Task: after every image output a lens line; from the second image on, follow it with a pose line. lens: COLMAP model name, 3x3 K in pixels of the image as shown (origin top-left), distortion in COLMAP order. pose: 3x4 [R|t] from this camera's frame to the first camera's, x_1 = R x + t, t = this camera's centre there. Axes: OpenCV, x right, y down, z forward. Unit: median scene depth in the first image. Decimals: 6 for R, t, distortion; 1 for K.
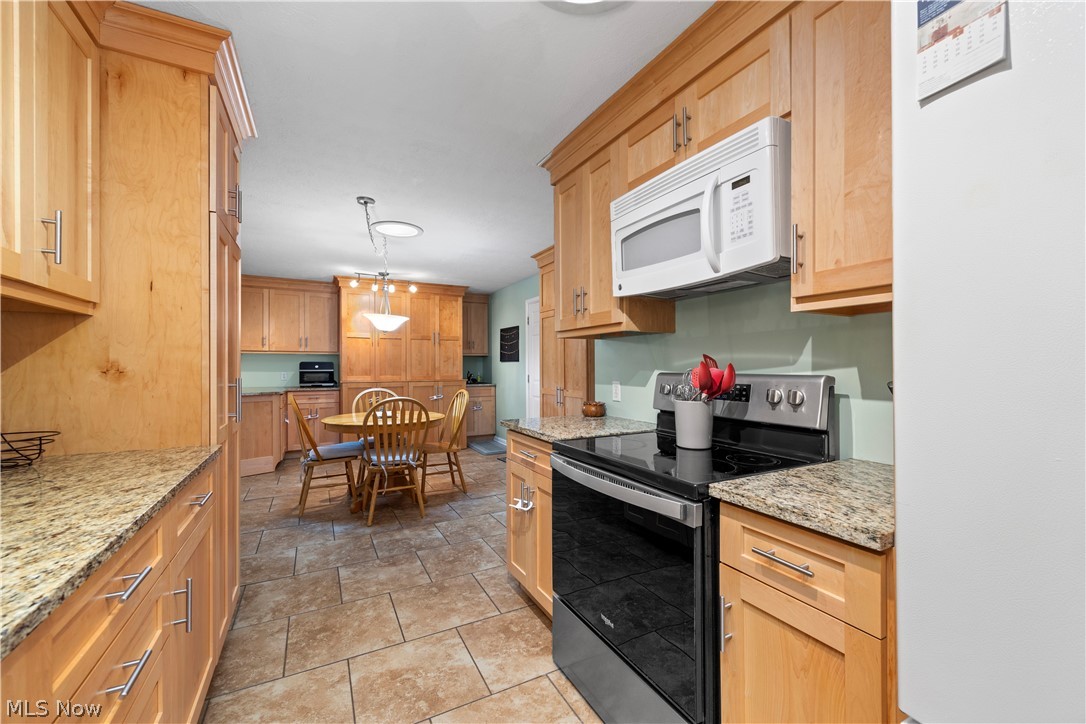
lens RADIAL K [[418.0, 0, 539.8], [0, 418.0, 362.9], [0, 0, 1]] dist [0.001730, -0.000010]
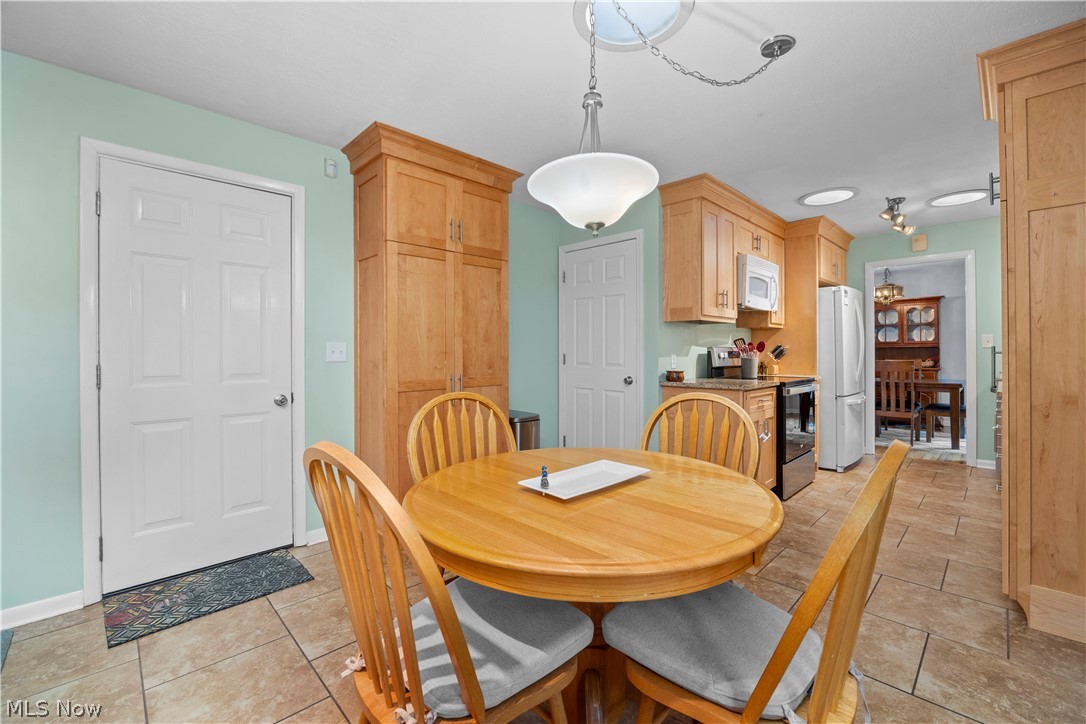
lens RADIAL K [[459.9, 0, 544.3], [0, 459.9, 355.7], [0, 0, 1]] dist [-0.011185, 0.000695]
pose [[-0.283750, -0.000413, 0.958898, -1.166210], [0.003709, 0.999992, 0.001528, 0.046948], [-0.958891, 0.003990, -0.283746, 1.883217]]
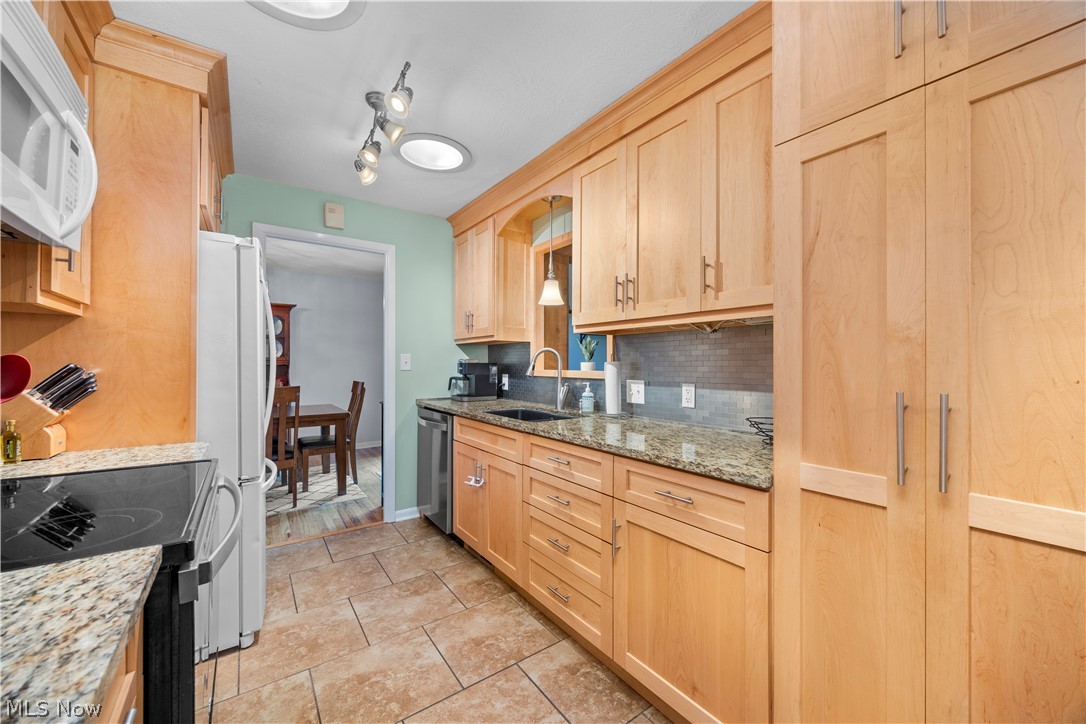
lens RADIAL K [[418.0, 0, 547.6], [0, 418.0, 362.2], [0, 0, 1]] dist [0.001730, -0.000010]
pose [[-0.991592, 0.000362, -0.129403, -0.231732], [0.001302, 0.999973, -0.007182, 0.011089], [0.129397, -0.007290, -0.991566, 1.096823]]
